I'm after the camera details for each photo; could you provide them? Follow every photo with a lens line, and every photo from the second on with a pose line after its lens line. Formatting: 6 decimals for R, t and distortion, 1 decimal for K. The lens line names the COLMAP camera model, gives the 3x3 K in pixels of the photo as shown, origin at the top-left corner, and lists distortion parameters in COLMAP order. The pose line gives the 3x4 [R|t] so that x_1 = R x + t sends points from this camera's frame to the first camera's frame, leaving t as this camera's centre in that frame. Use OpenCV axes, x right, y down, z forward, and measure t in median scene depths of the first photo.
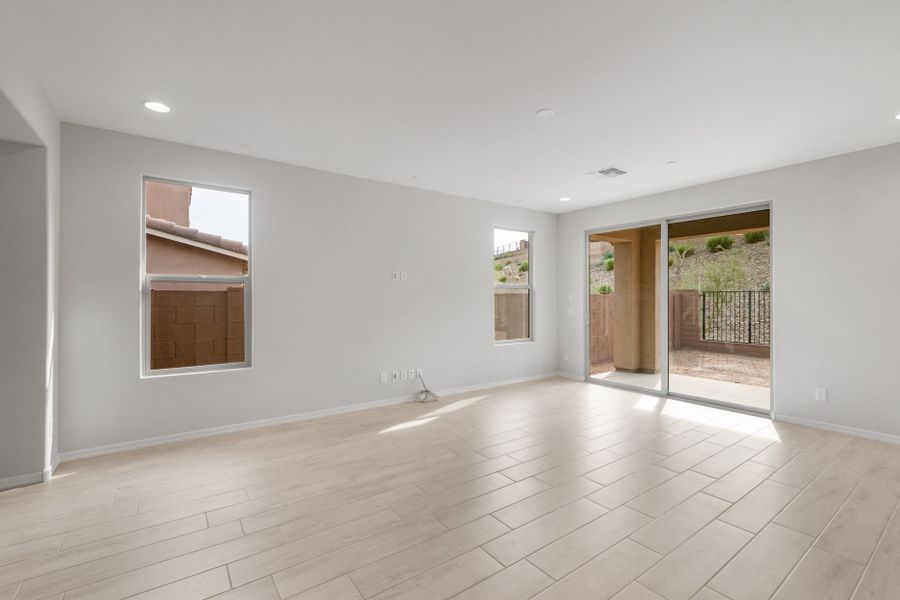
lens RADIAL K [[389.1, 0, 450.0], [0, 389.1, 300.0], [0, 0, 1]] dist [-0.003762, -0.000238]
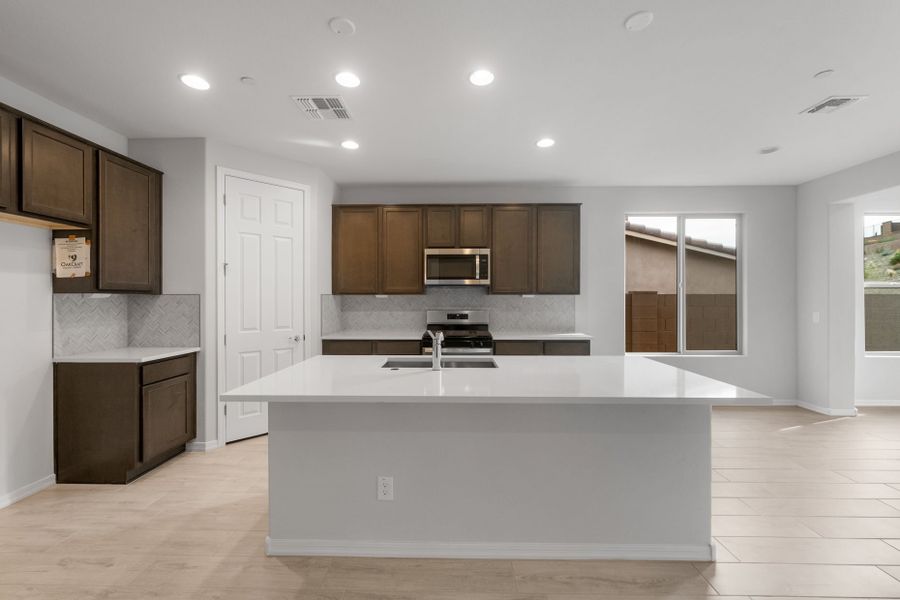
lens RADIAL K [[362.4, 0, 447.4], [0, 362.4, 301.8], [0, 0, 1]] dist [0.000522, -0.000050]
pose [[0.800467, 0.004501, -0.599359, -0.754566], [-0.000753, 0.999979, 0.006504, -0.003001], [0.599376, -0.004754, 0.800454, -0.600161]]
